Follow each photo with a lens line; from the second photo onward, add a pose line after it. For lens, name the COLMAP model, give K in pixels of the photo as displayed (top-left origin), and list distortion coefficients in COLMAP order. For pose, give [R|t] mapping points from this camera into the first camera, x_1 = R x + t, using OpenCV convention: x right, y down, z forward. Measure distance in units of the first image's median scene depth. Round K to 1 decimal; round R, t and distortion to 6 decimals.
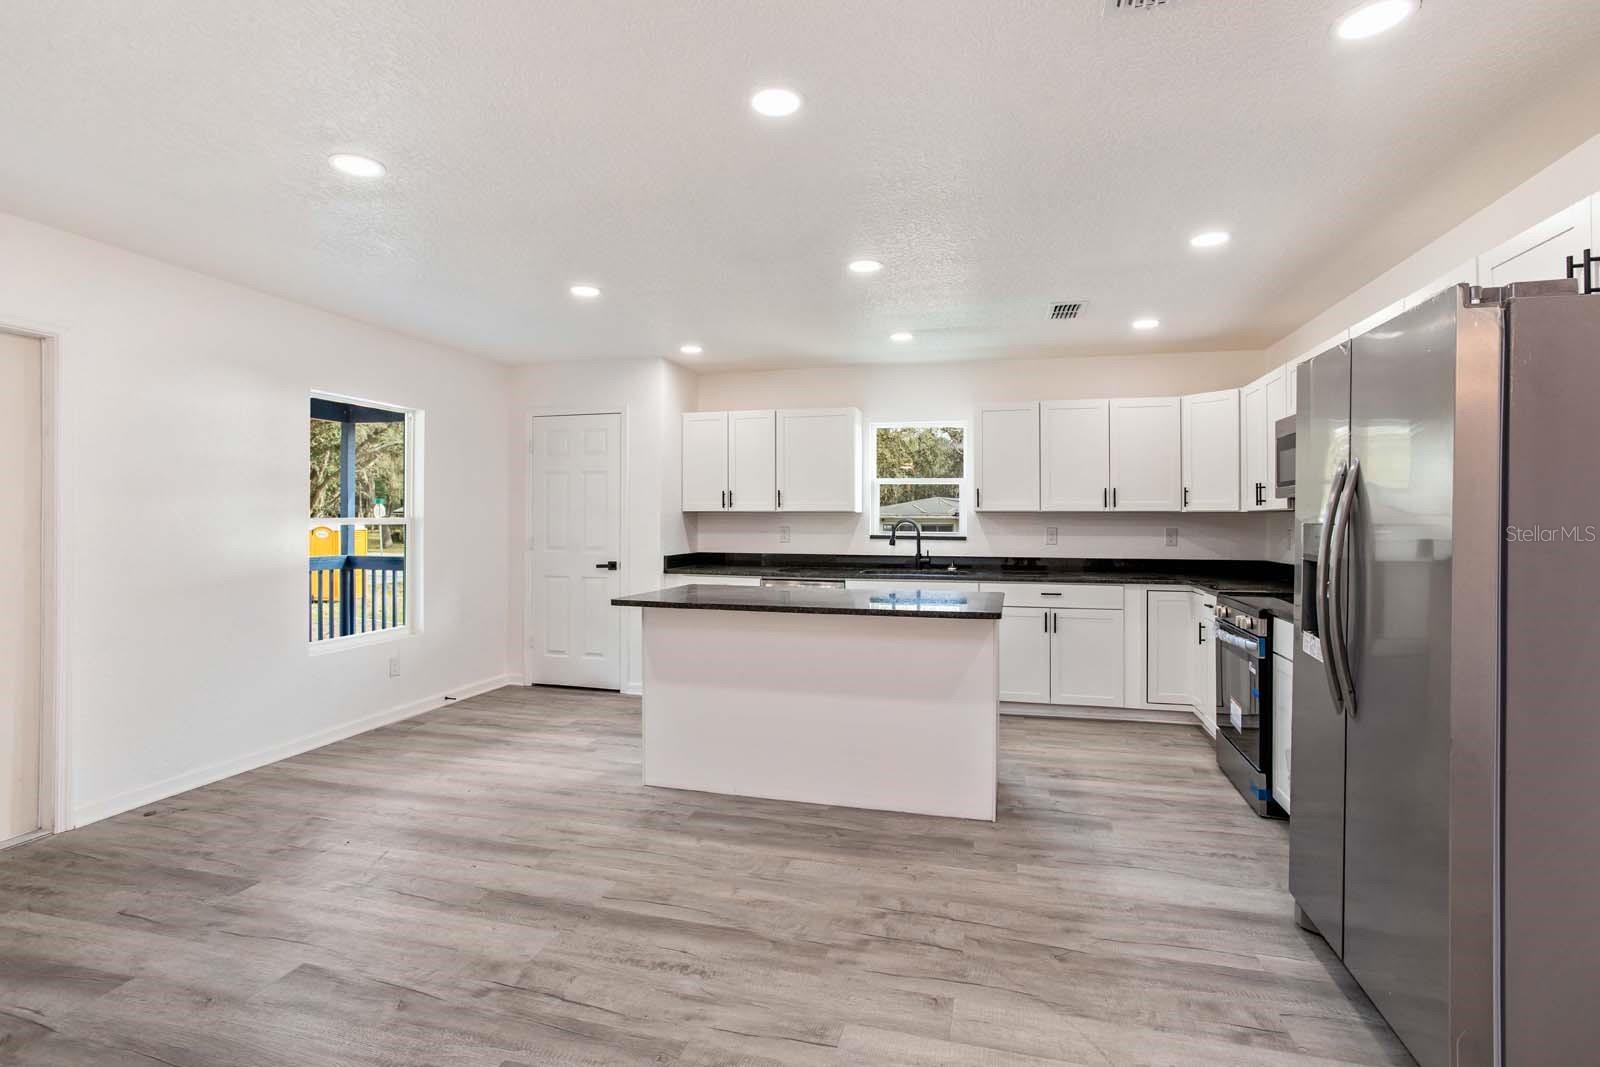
lens RADIAL K [[770.1, 0, 801.6], [0, 770.1, 504.9], [0, 0, 1]] dist [-0.049944, 0.027084]
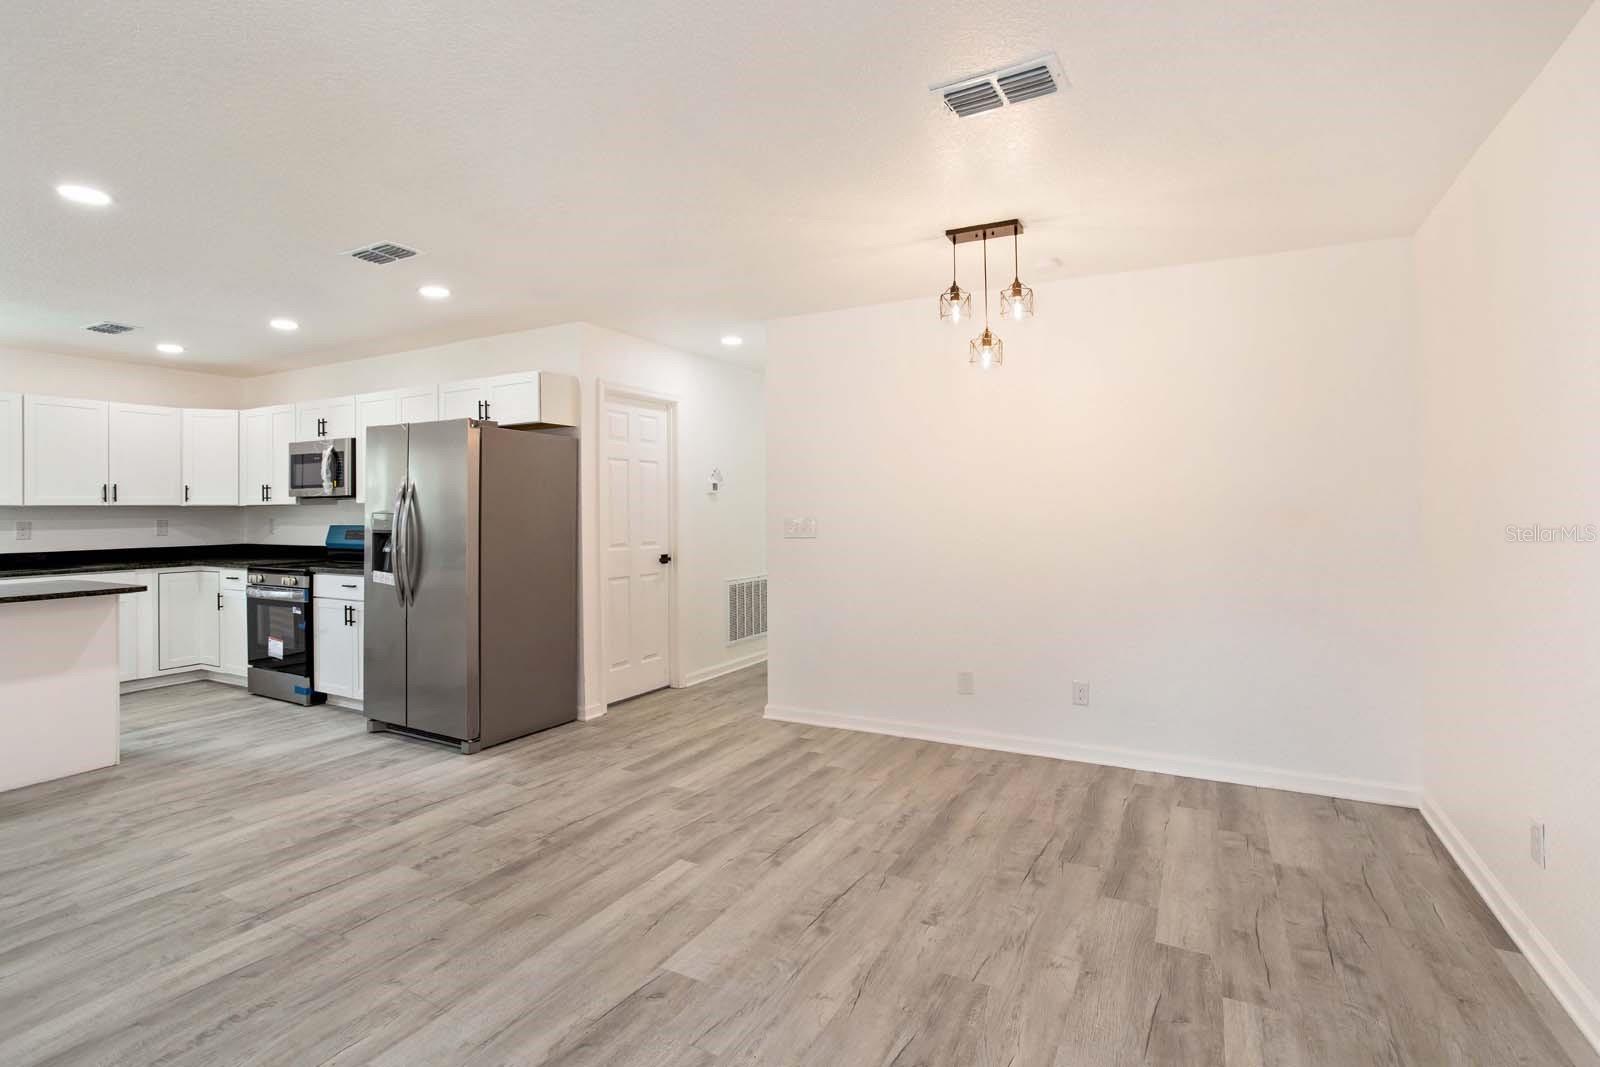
lens RADIAL K [[770.1, 0, 801.6], [0, 770.1, 504.9], [0, 0, 1]] dist [-0.049944, 0.027084]
pose [[0.223373, -0.000841, 0.974733, -0.585483], [-0.011086, 0.999933, 0.003403, -0.009617], [-0.974670, -0.011566, 0.223349, -0.278286]]
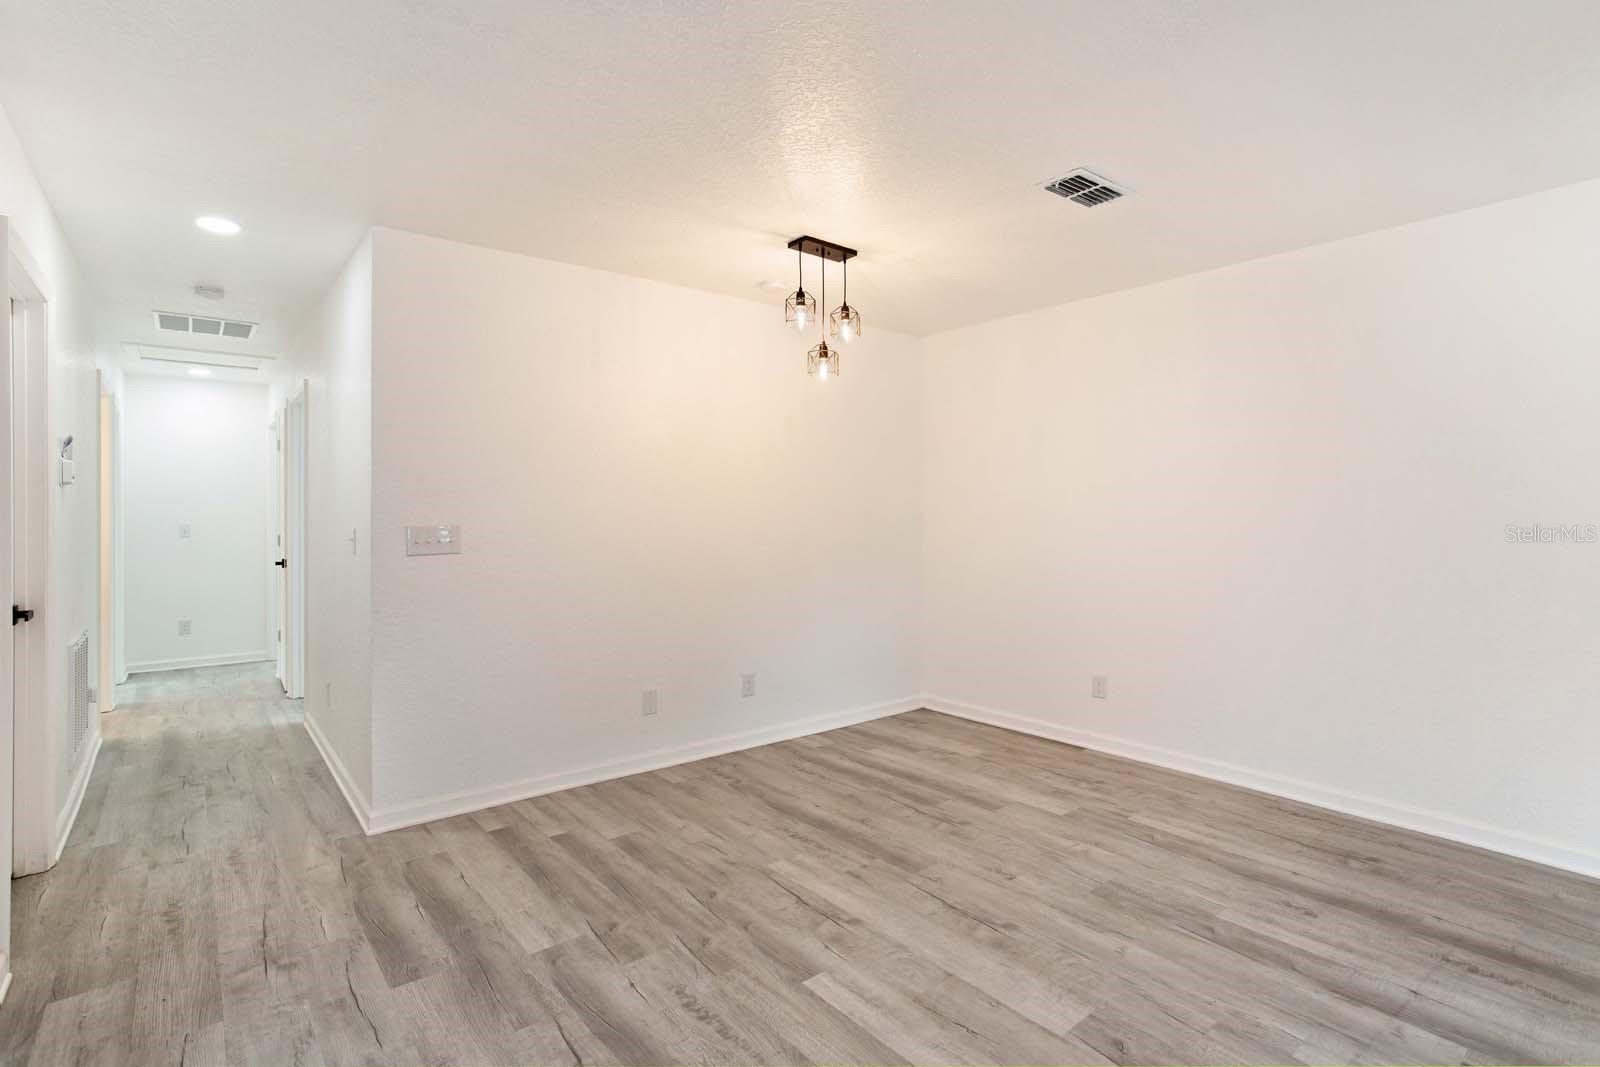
lens RADIAL K [[761.5, 0, 794.8], [0, 761.5, 501.2], [0, 0, 1]] dist [-0.047374, 0.024919]
pose [[-0.805948, 0.009399, 0.591912, -0.200459], [-0.010483, 0.999491, -0.030144, 0.009603], [-0.591894, -0.030499, -0.805438, 0.461182]]
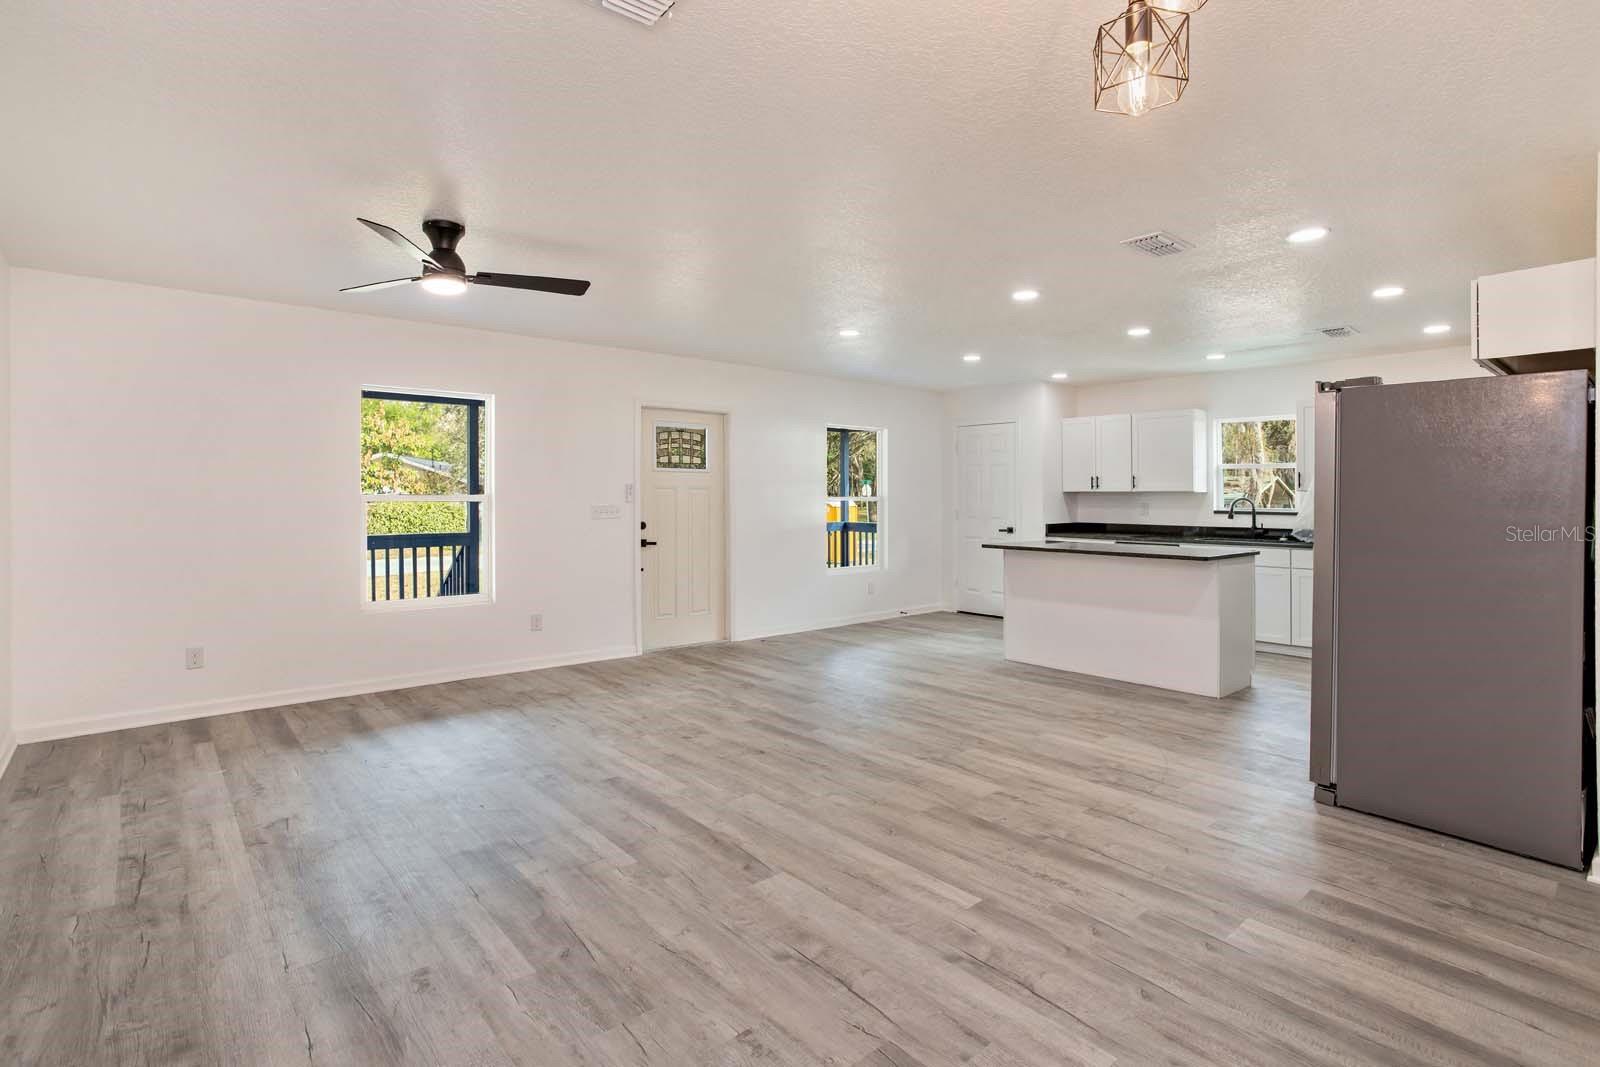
lens RADIAL K [[784.7, 0, 803.6], [0, 784.7, 508.4], [0, 0, 1]] dist [-0.077933, 0.047191]
pose [[0.831980, 0.007085, -0.554760, 0.361867], [0.011216, 0.999499, 0.029587, -0.012536], [0.554692, -0.030838, 0.831484, -0.622808]]
